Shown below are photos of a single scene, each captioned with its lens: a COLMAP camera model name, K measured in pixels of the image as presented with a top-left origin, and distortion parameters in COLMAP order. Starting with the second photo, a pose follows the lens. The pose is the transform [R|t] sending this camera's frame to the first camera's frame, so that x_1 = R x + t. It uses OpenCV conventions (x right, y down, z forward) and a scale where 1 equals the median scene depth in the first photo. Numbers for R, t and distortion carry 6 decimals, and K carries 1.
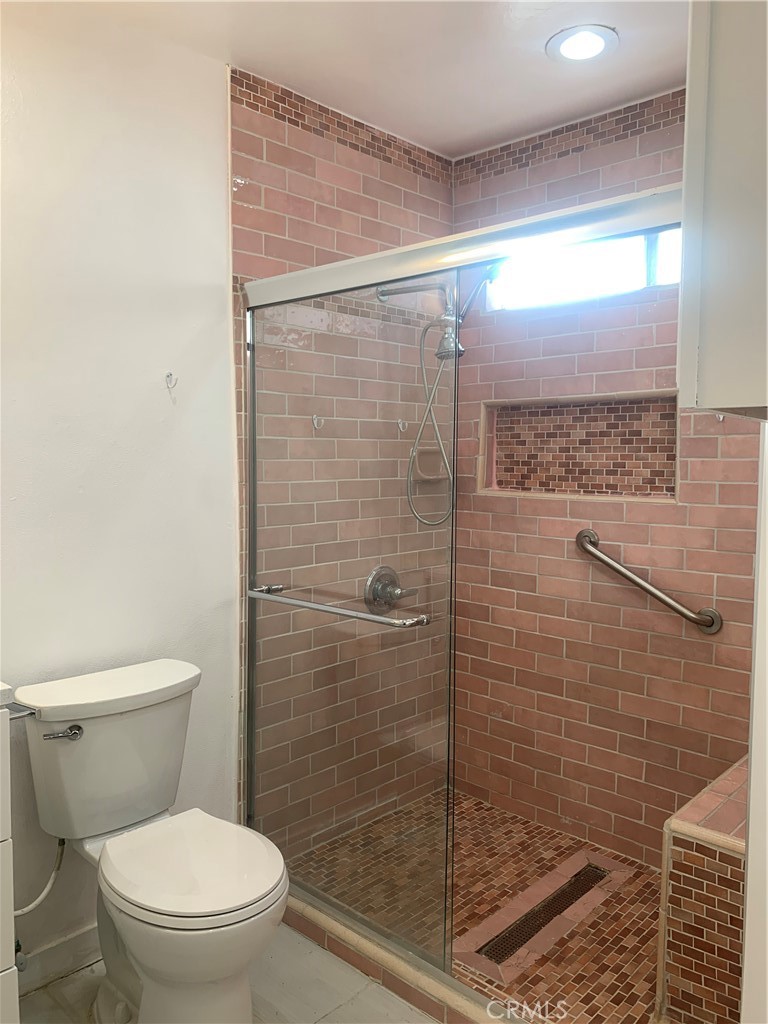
lens RADIAL K [[789.3, 0, 390.7], [0, 789.3, 509.1], [0, 0, 1]] dist [0.010351, 0.005715]
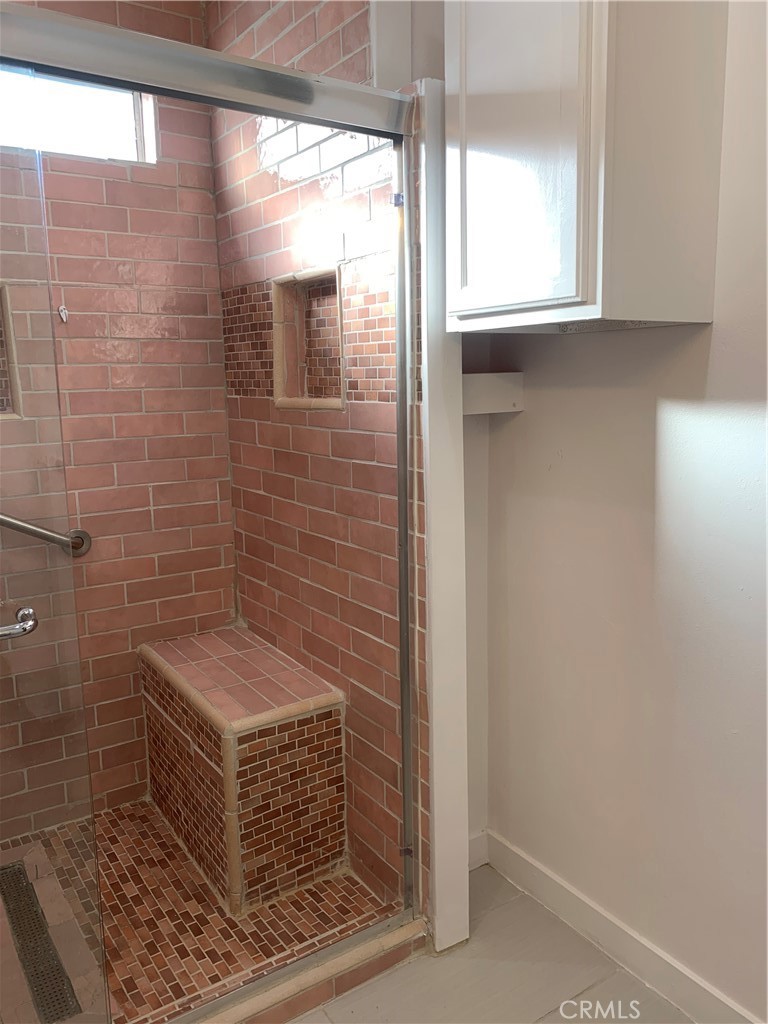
lens RADIAL K [[789.3, 0, 390.0], [0, 789.3, 517.3], [0, 0, 1]] dist [0.010351, 0.005715]
pose [[0.225527, -0.192887, 0.954951, -0.456866], [0.077577, 0.980647, 0.179756, -0.030172], [-0.971143, 0.033543, 0.236126, 0.492249]]
